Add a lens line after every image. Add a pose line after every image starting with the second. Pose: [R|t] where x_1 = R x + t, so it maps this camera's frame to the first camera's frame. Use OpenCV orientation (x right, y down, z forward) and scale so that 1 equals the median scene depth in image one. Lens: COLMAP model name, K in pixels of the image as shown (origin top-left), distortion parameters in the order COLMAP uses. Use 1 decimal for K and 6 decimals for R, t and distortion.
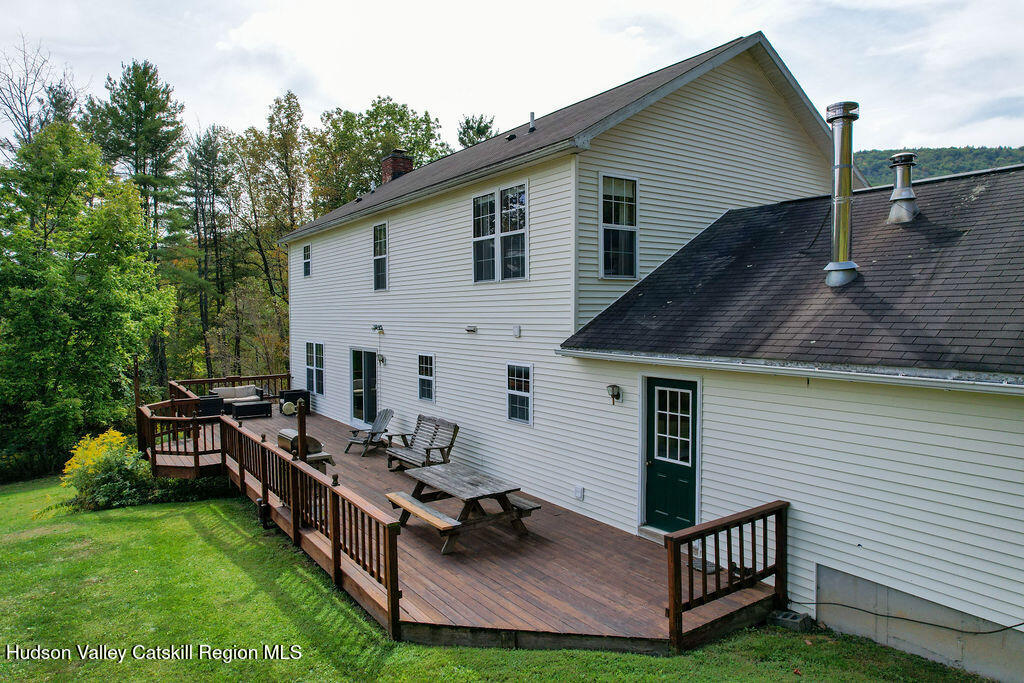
lens RADIAL K [[653.3, 0, 512.3], [0, 653.3, 344.6], [0, 0, 1]] dist [-0.039523, 0.018519]
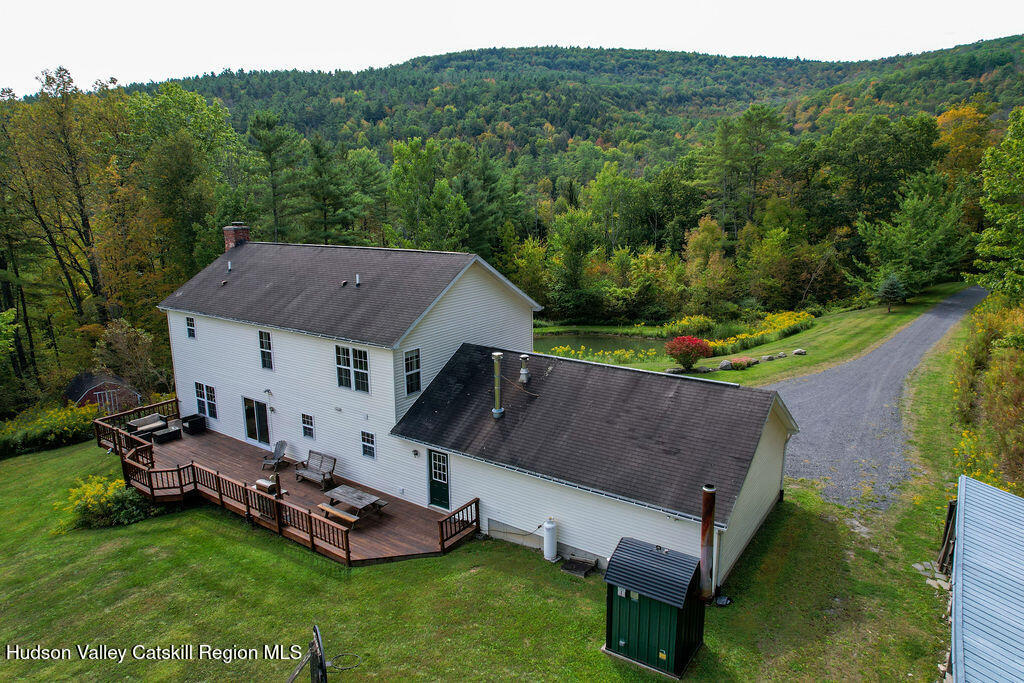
lens RADIAL K [[653.3, 0, 513.0], [0, 653.3, 340.3], [0, 0, 1]] dist [-0.039523, 0.018519]
pose [[0.939626, -0.073629, 0.334188, -0.286272], [0.016635, 0.985252, 0.170300, -0.761571], [-0.341798, -0.154459, 0.926993, -1.327140]]
